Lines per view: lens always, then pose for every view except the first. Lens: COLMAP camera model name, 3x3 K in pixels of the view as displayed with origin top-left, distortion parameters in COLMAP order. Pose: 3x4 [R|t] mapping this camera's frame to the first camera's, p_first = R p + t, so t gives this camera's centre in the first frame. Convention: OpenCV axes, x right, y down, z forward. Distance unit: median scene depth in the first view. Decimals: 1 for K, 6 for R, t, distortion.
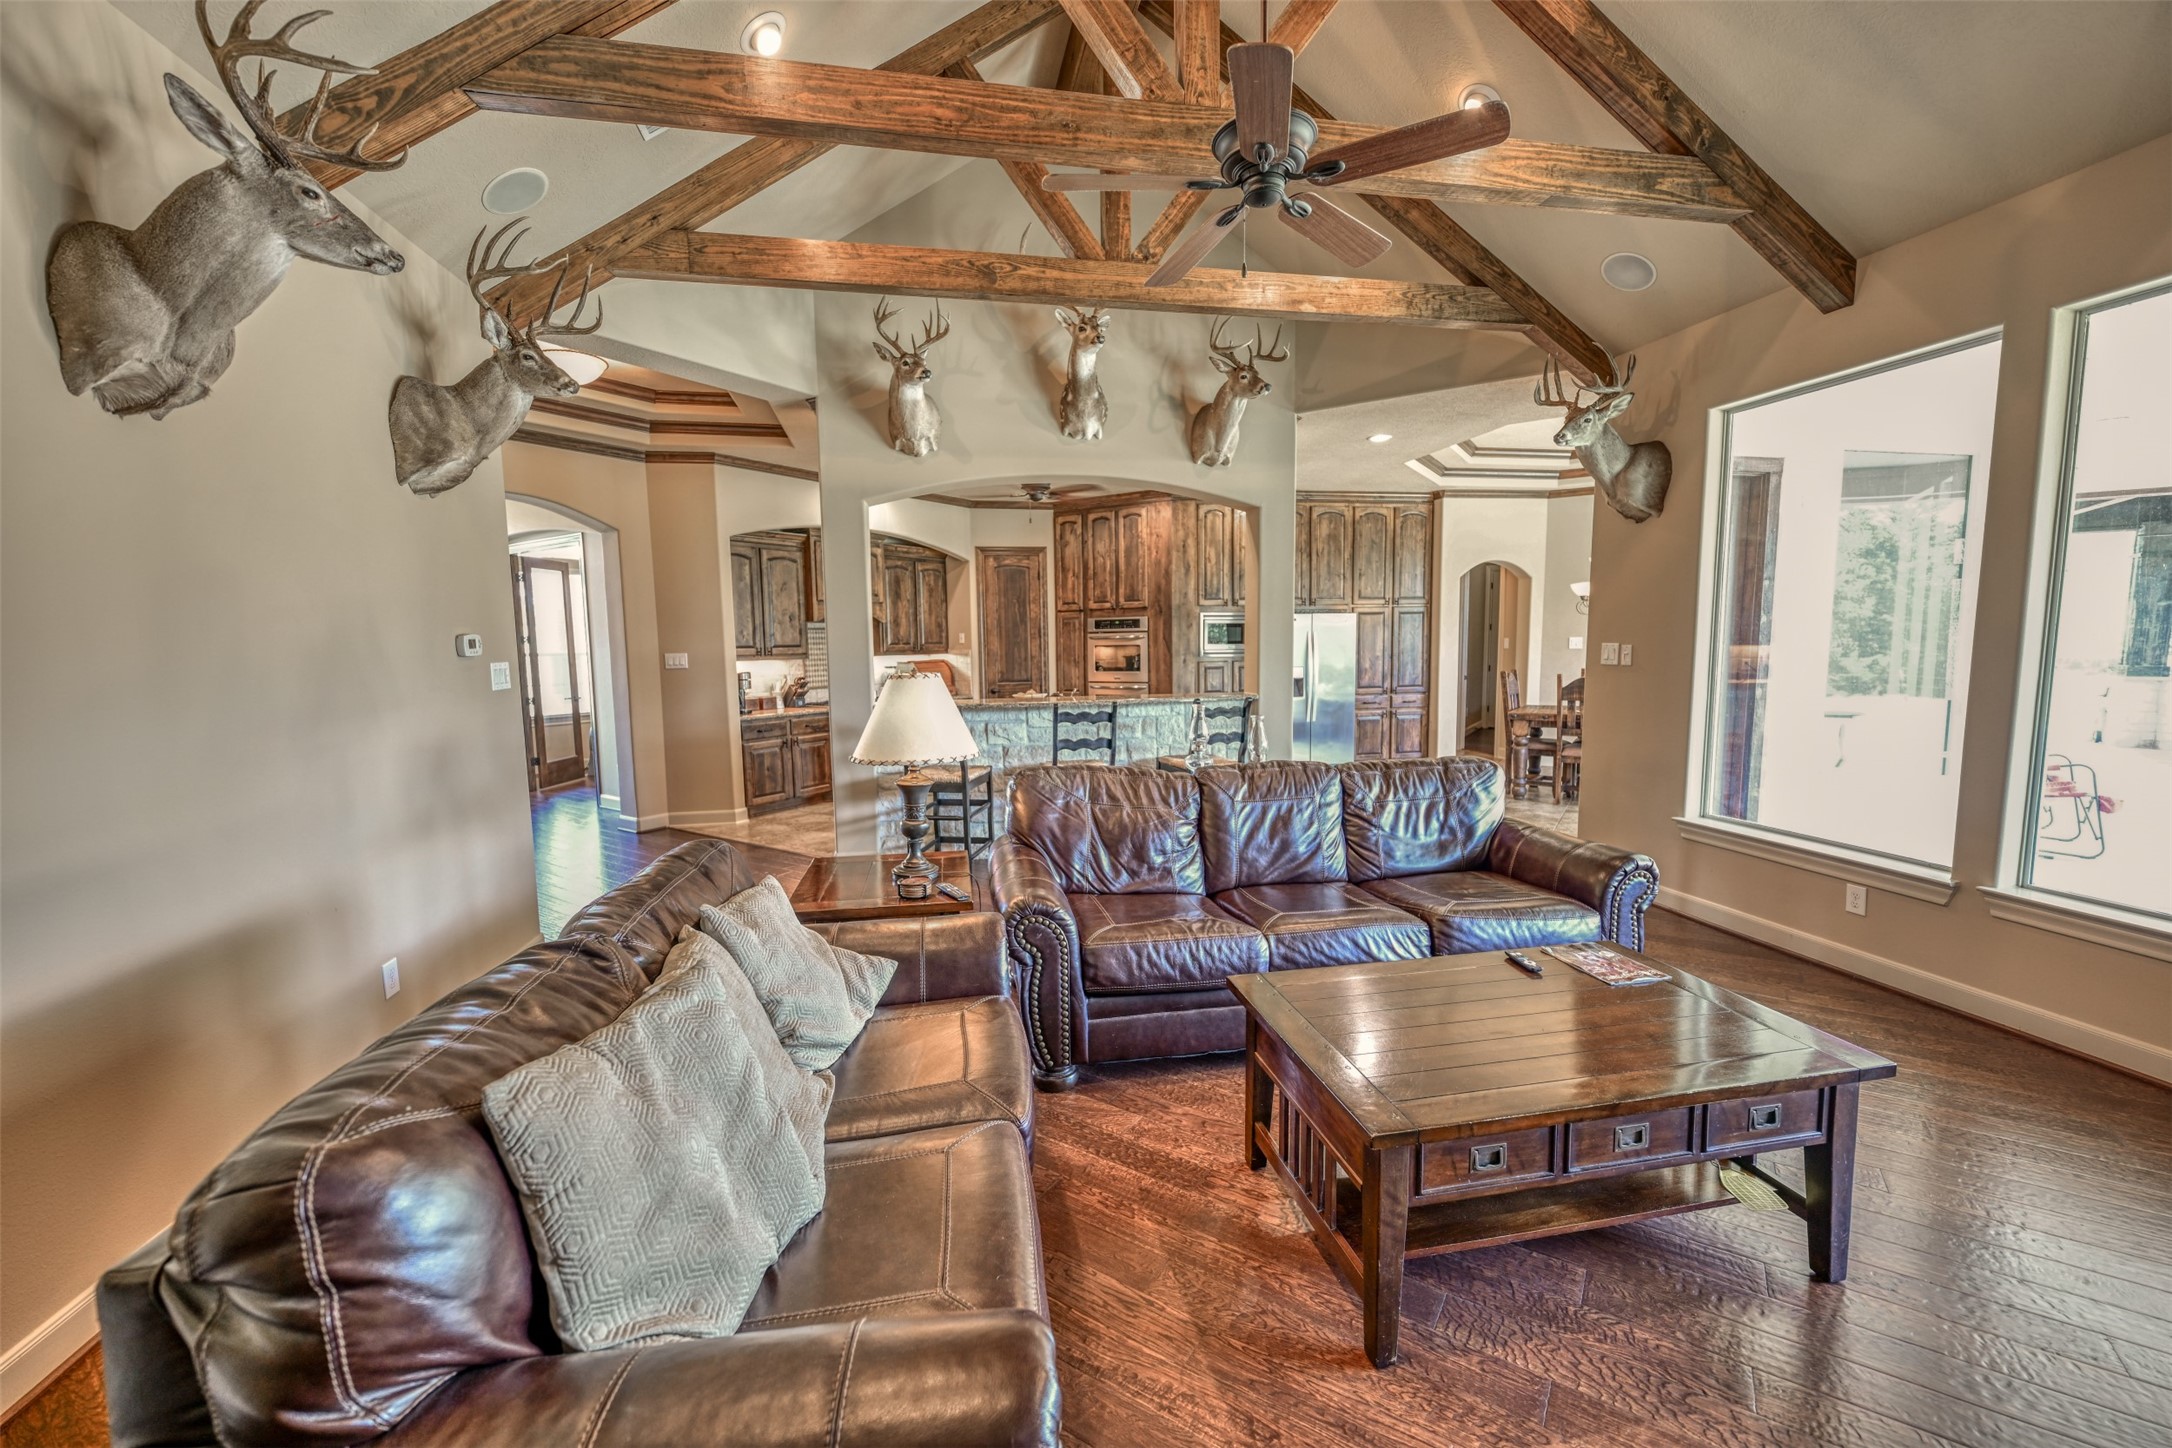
lens RADIAL K [[862.5, 0, 1086.0], [0, 862.5, 724.0], [0, 0, 1]] dist [0.000760, -0.000182]
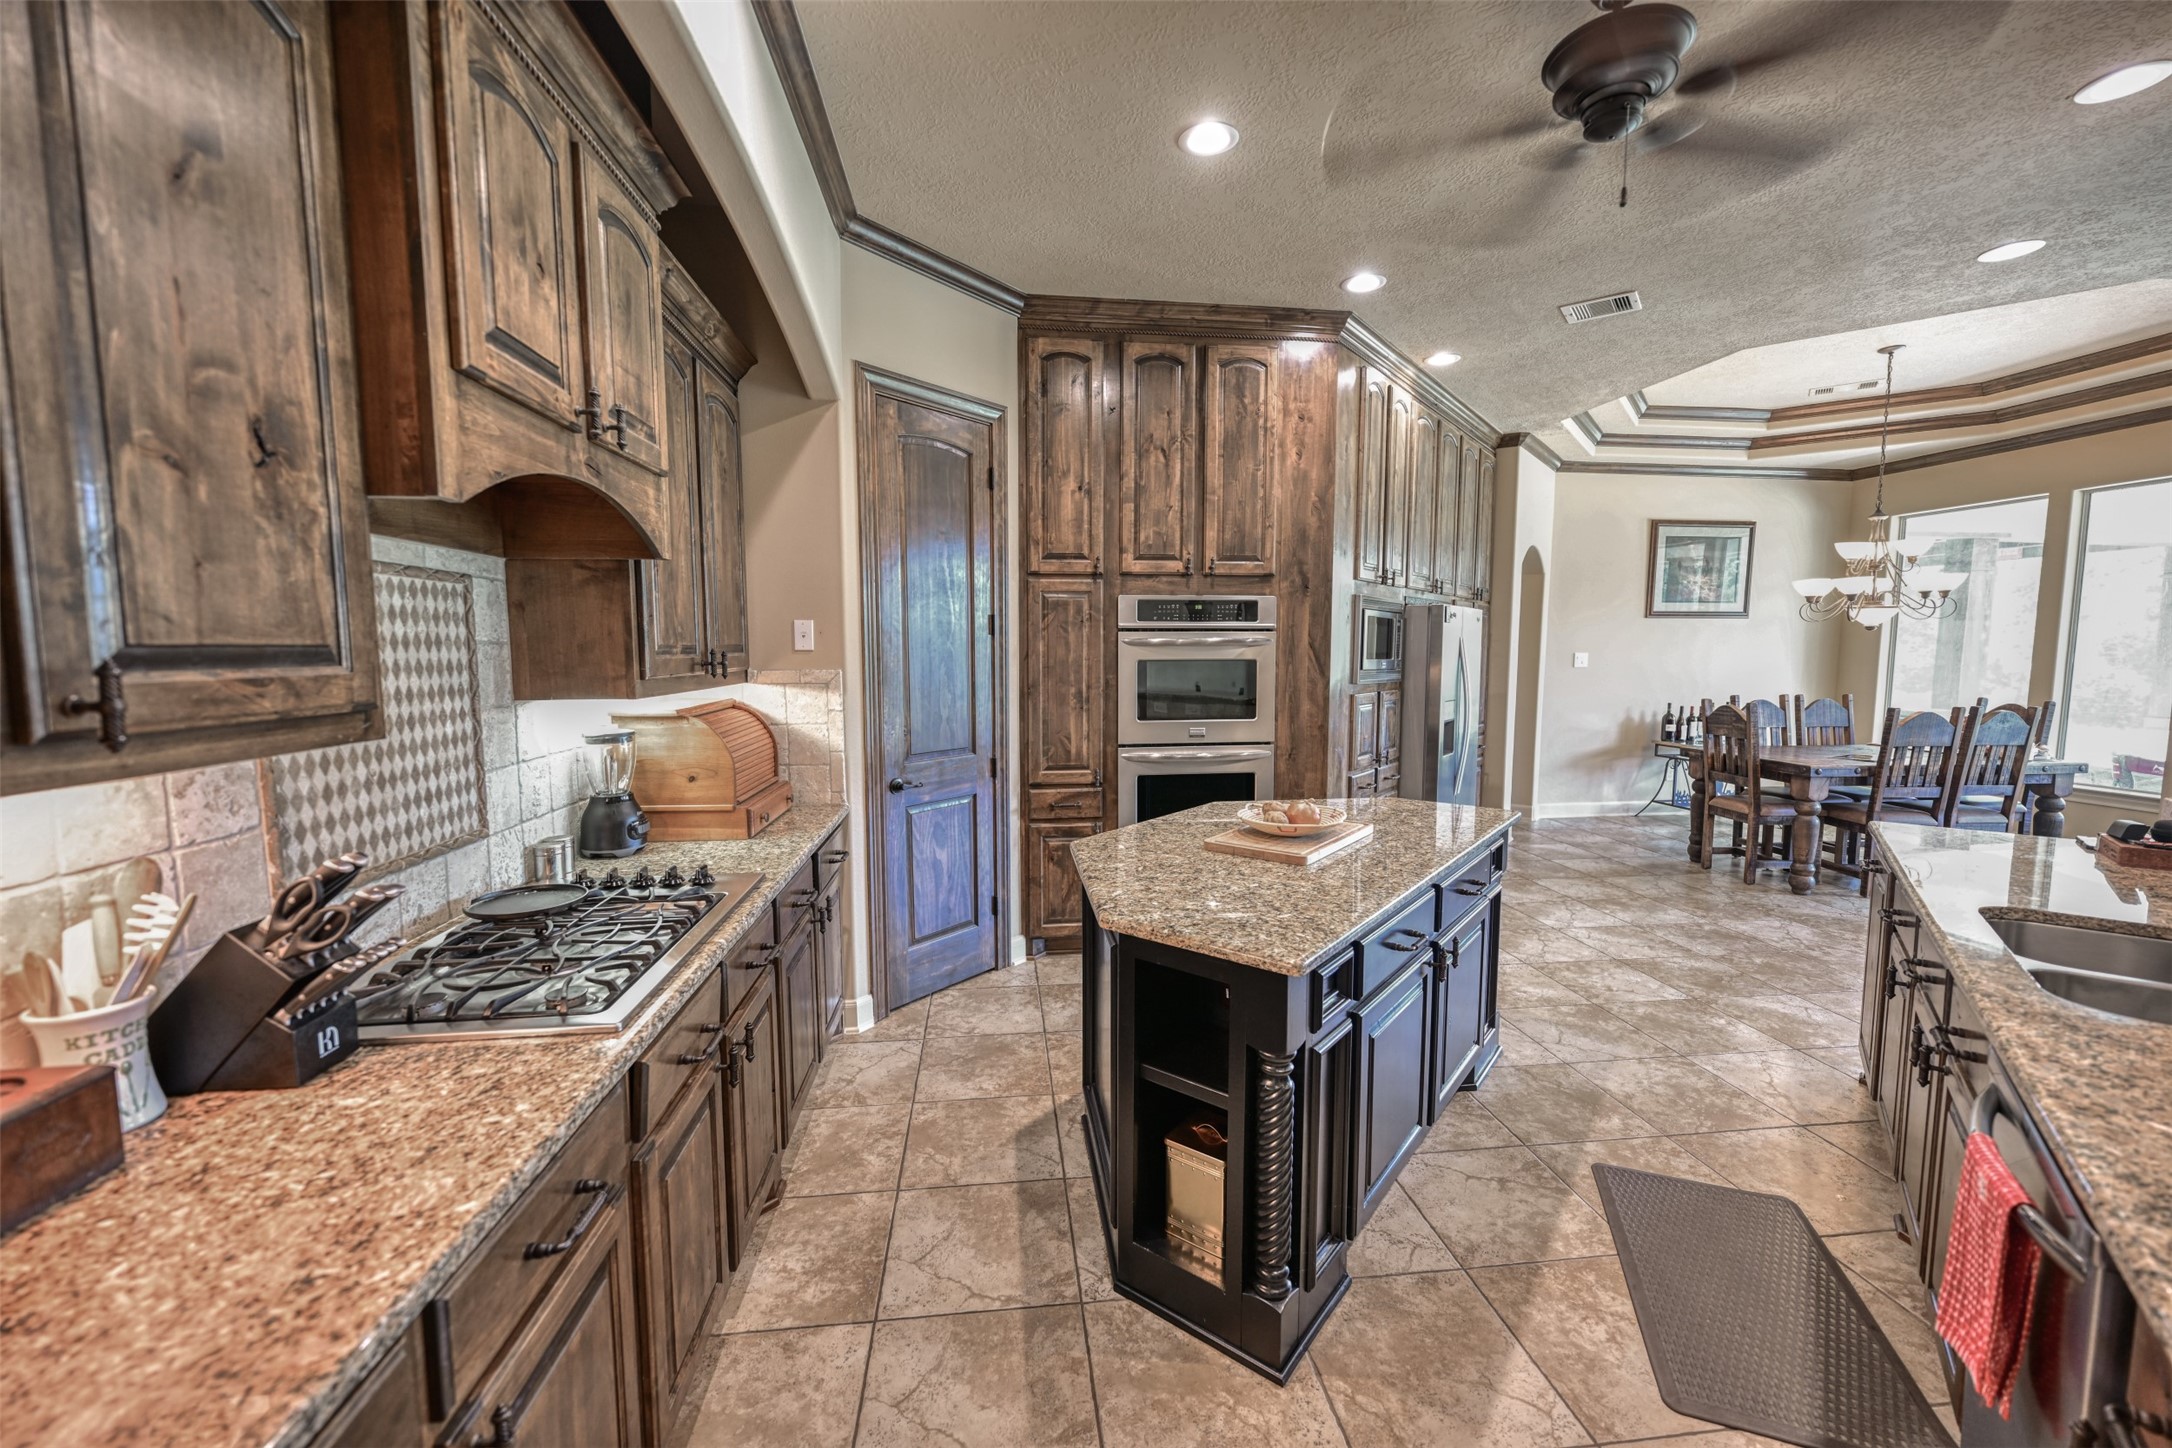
lens RADIAL K [[862.5, 0, 1086.0], [0, 862.5, 724.0], [0, 0, 1]] dist [0.000760, -0.000182]
pose [[0.756838, -0.041788, 0.652265, -0.302291], [0.051319, 0.998672, 0.004435, -0.066694], [-0.651585, 0.030117, 0.757978, 0.738741]]
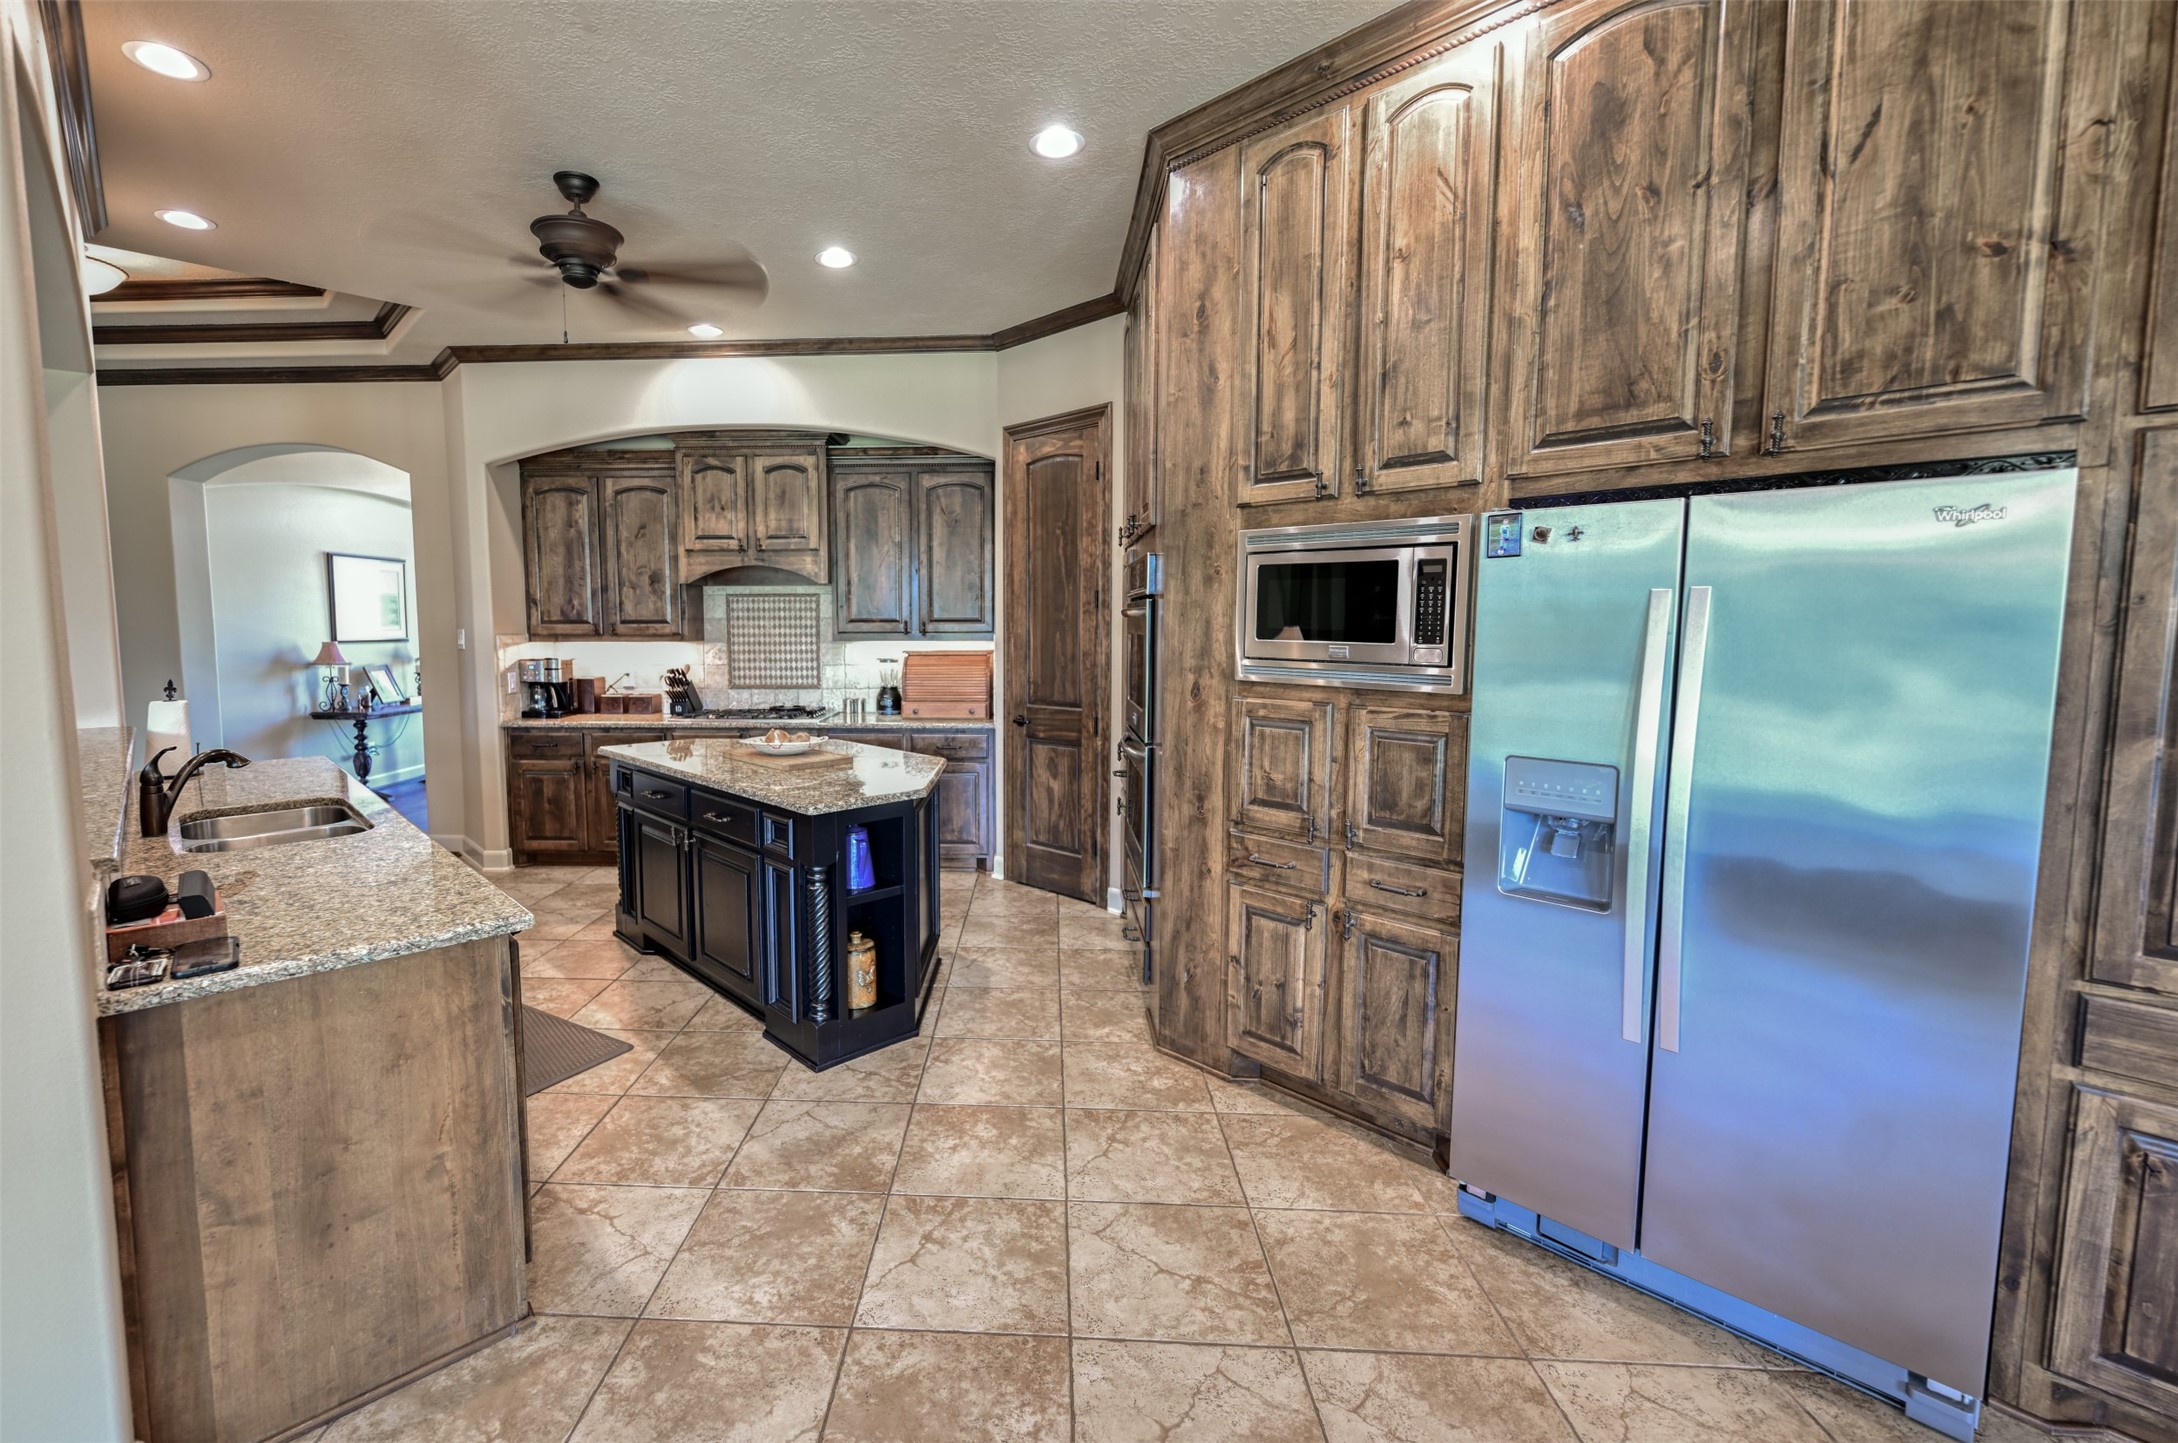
lens RADIAL K [[935.2, 0, 997.4], [0, 935.2, 700.6], [0, 0, 1]] dist [-0.001144, -0.000166]
pose [[0.513989, 0.088845, -0.853183, 0.367286], [-0.088609, 0.994800, 0.050211, -0.080625], [0.853208, 0.049792, 0.519189, 0.771858]]
